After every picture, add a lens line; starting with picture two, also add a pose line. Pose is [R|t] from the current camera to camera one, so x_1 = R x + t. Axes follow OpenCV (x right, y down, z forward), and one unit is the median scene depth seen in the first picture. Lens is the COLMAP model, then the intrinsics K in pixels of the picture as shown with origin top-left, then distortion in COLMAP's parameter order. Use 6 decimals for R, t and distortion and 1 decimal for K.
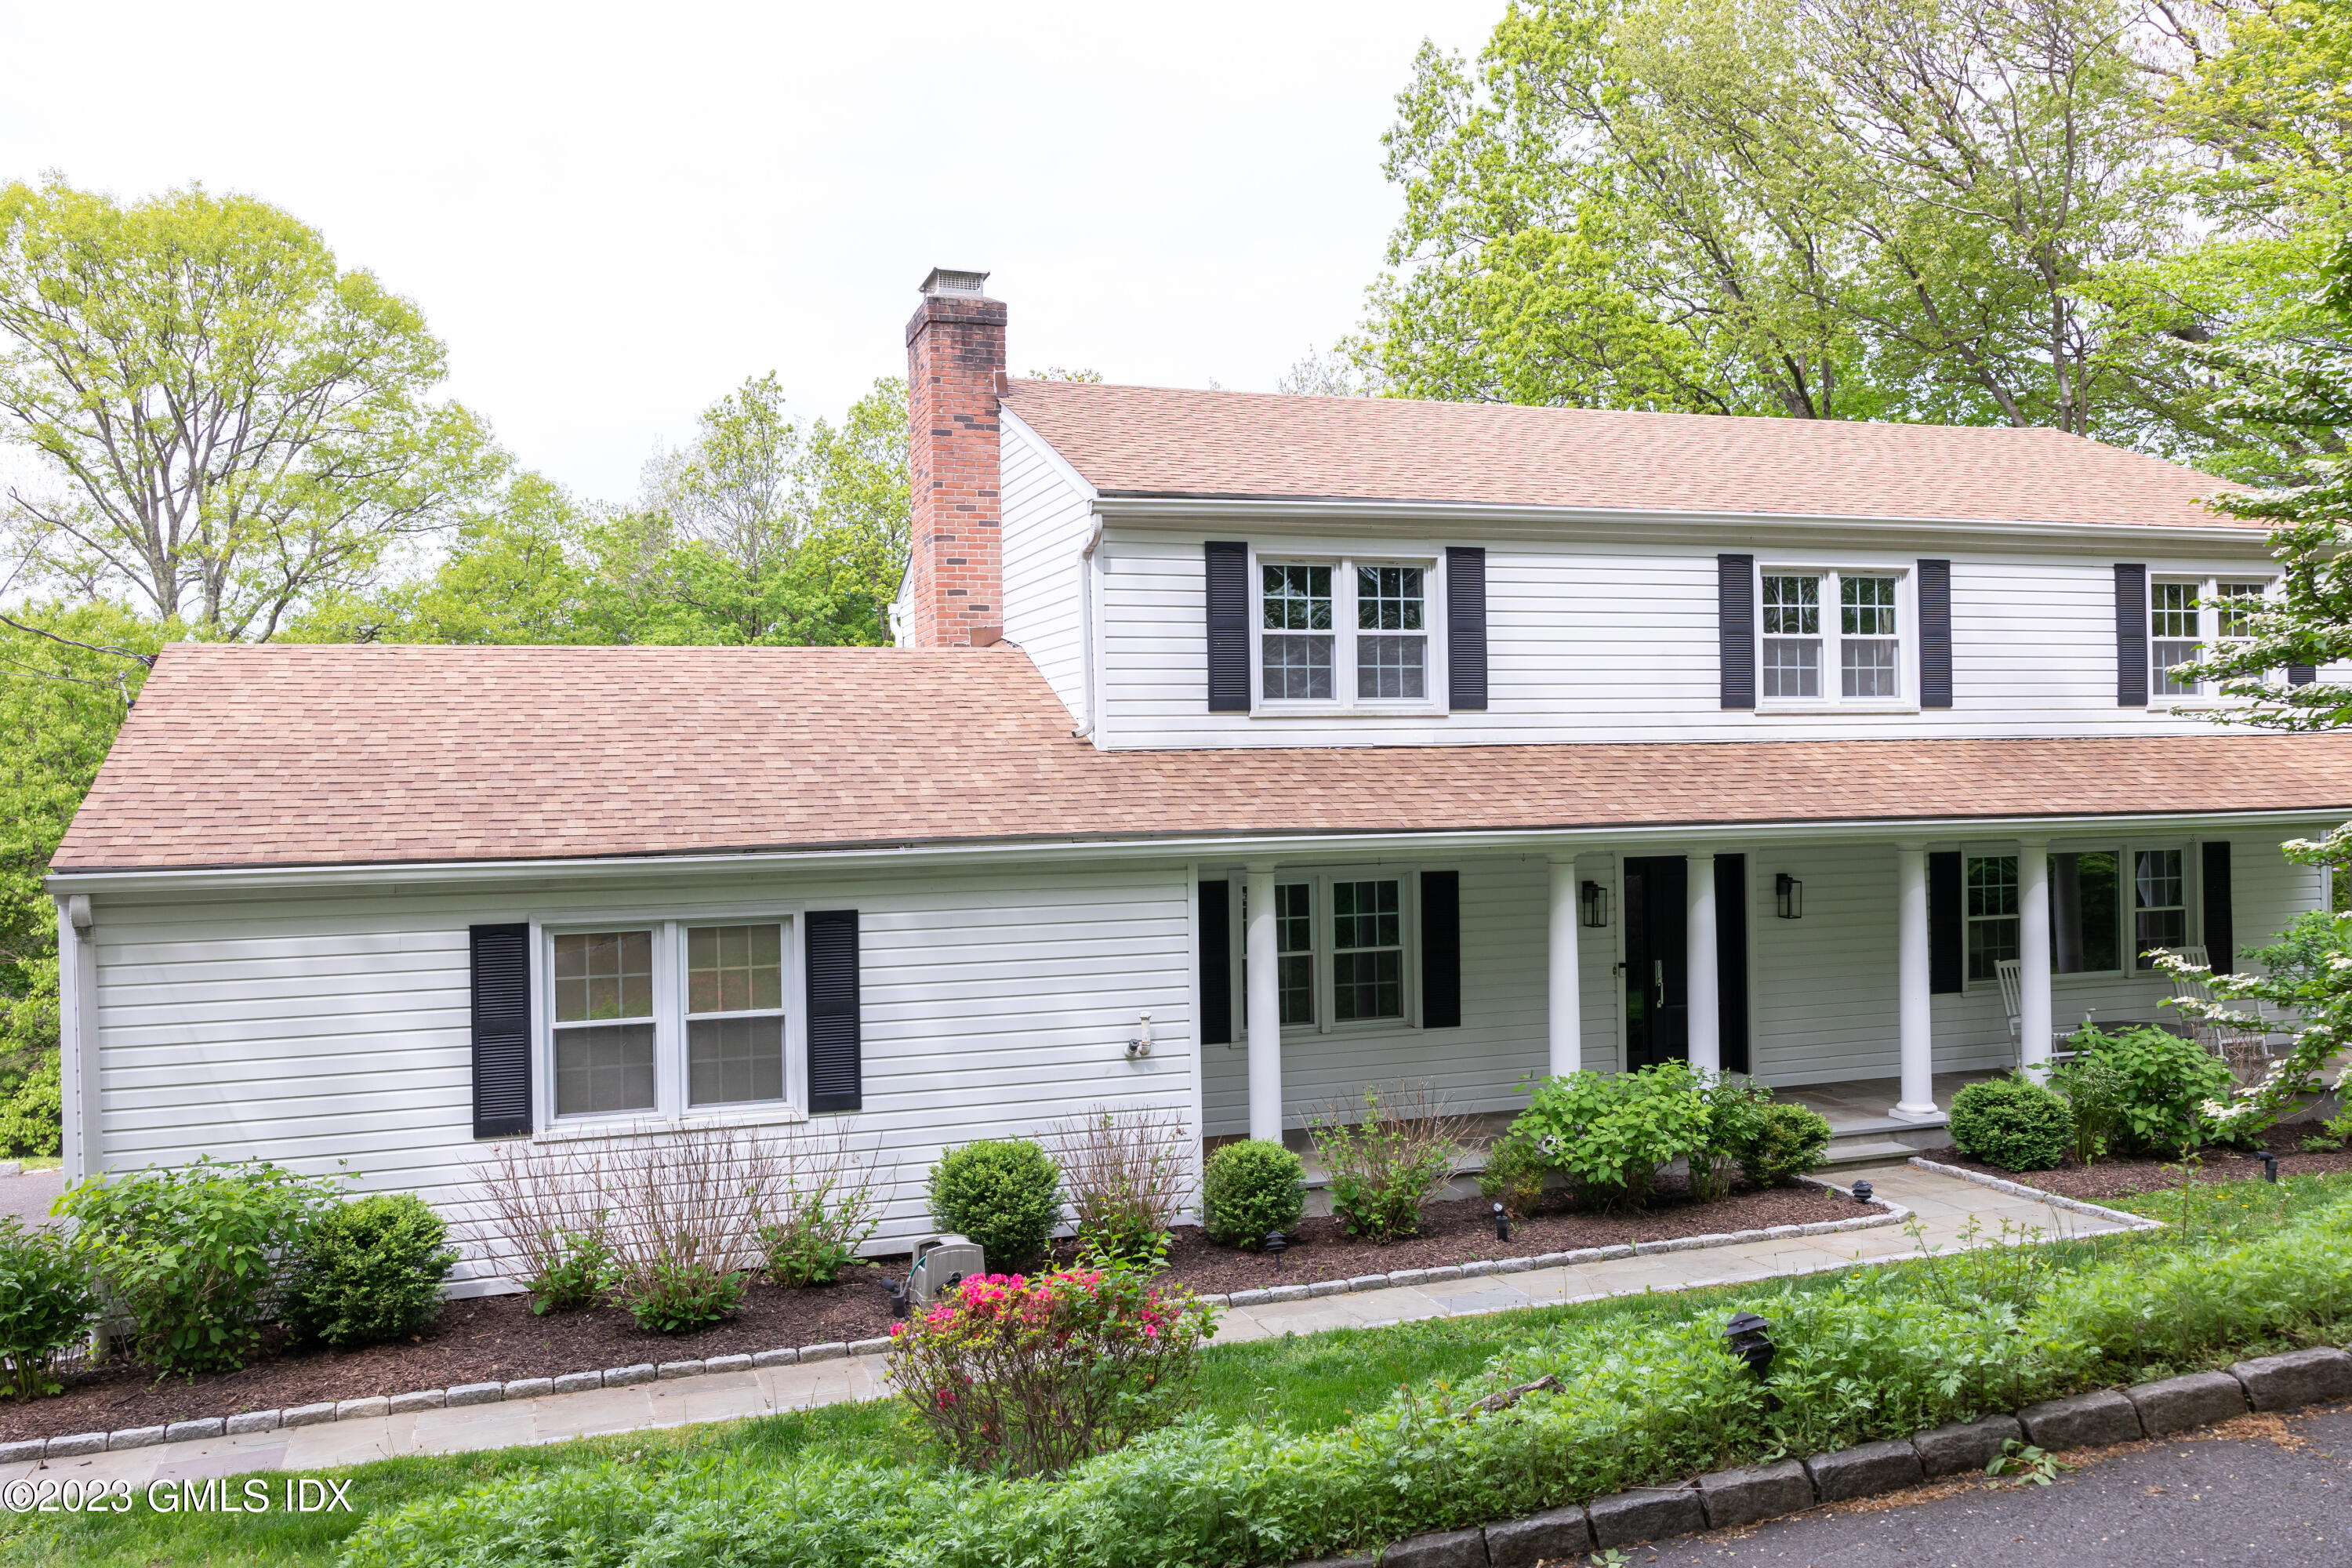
lens RADIAL K [[1868.1, 0, 1161.1], [0, 1868.1, 770.1], [0, 0, 1]] dist [0.023471, 0.002642]
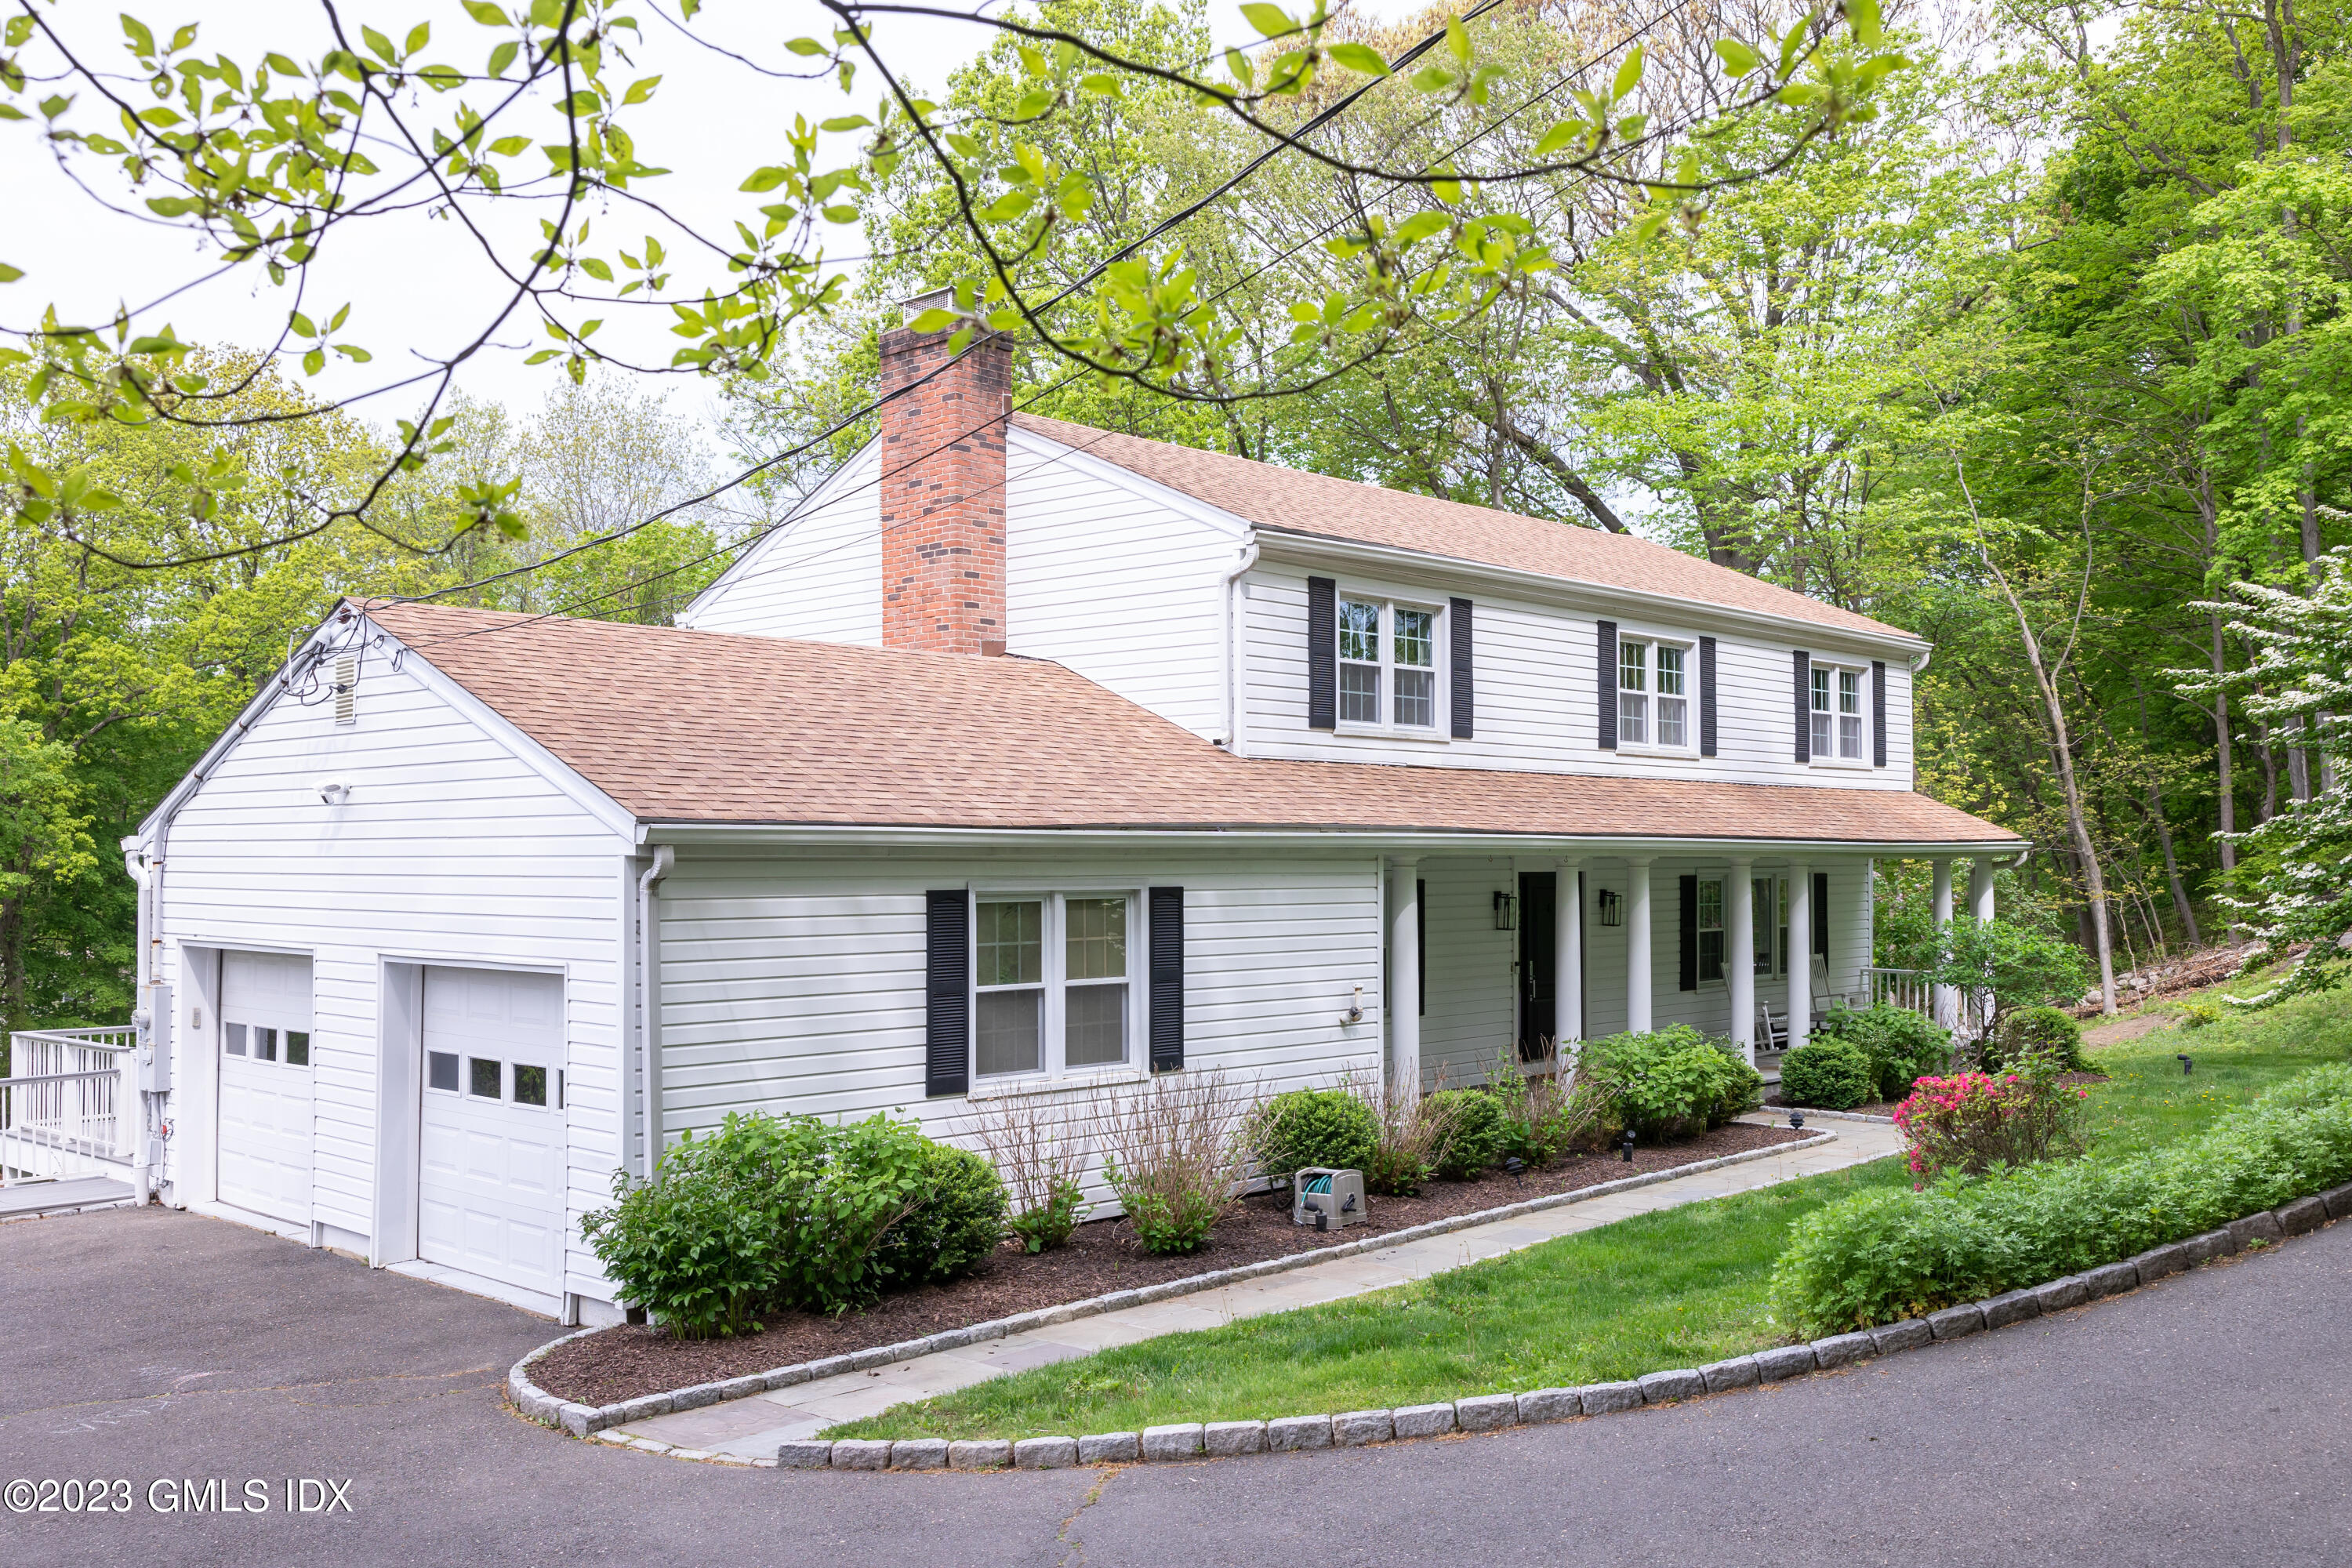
lens RADIAL K [[2112.8, 0, 1181.1], [0, 2112.8, 798.2], [0, 0, 1]] dist [0.053911, 0.002350]
pose [[0.880675, 0.030397, 0.472744, -0.577945], [-0.015898, 0.999274, -0.034636, 0.050613], [-0.473453, 0.022988, 0.880519, -0.071288]]
